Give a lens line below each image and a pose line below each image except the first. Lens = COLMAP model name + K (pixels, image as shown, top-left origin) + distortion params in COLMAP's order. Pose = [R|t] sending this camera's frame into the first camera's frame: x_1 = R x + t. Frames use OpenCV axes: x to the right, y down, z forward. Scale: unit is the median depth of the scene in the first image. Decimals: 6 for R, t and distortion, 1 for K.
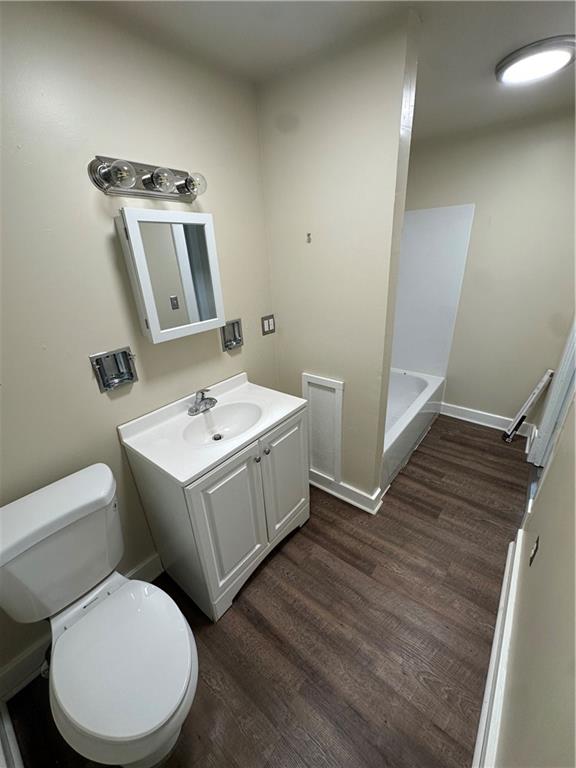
lens RADIAL K [[310.4, 0, 289.8], [0, 310.4, 381.9], [0, 0, 1]] dist [0.000190, 0.000809]
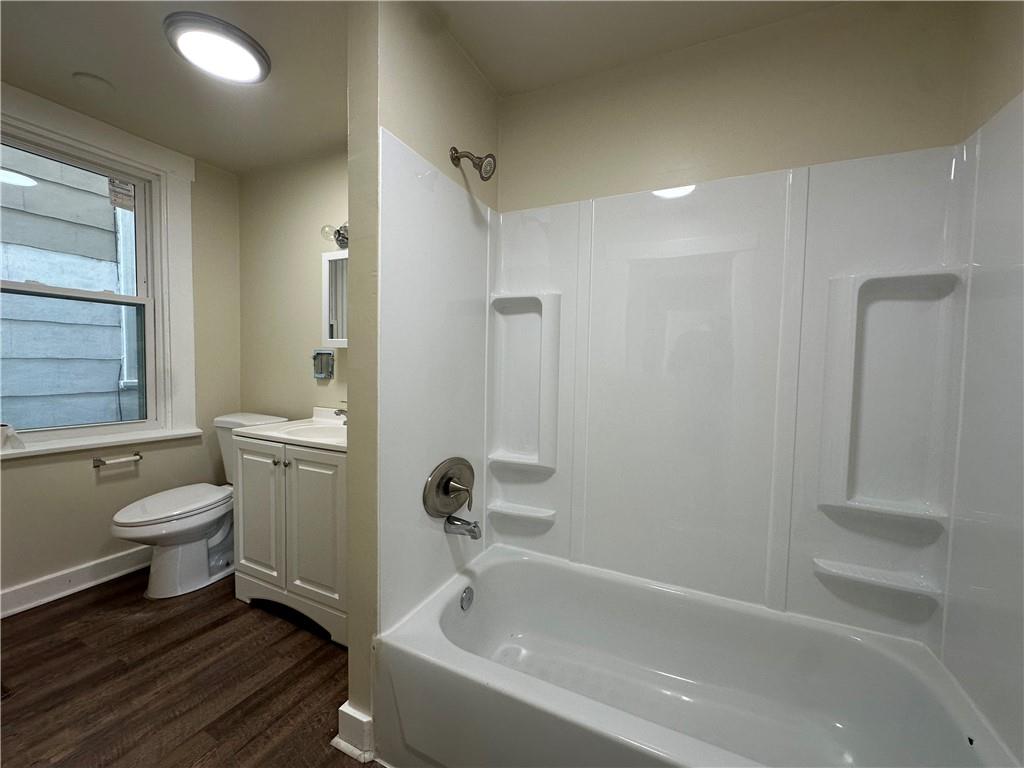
lens RADIAL K [[413.9, 0, 512.2], [0, 413.9, 384.0], [0, 0, 1]] dist [0.000190, 0.000809]
pose [[0.214968, 0.109727, -0.970438, 1.116506], [-0.416810, 0.908934, 0.010443, -0.259566], [0.883209, 0.402243, 0.241127, 1.071069]]
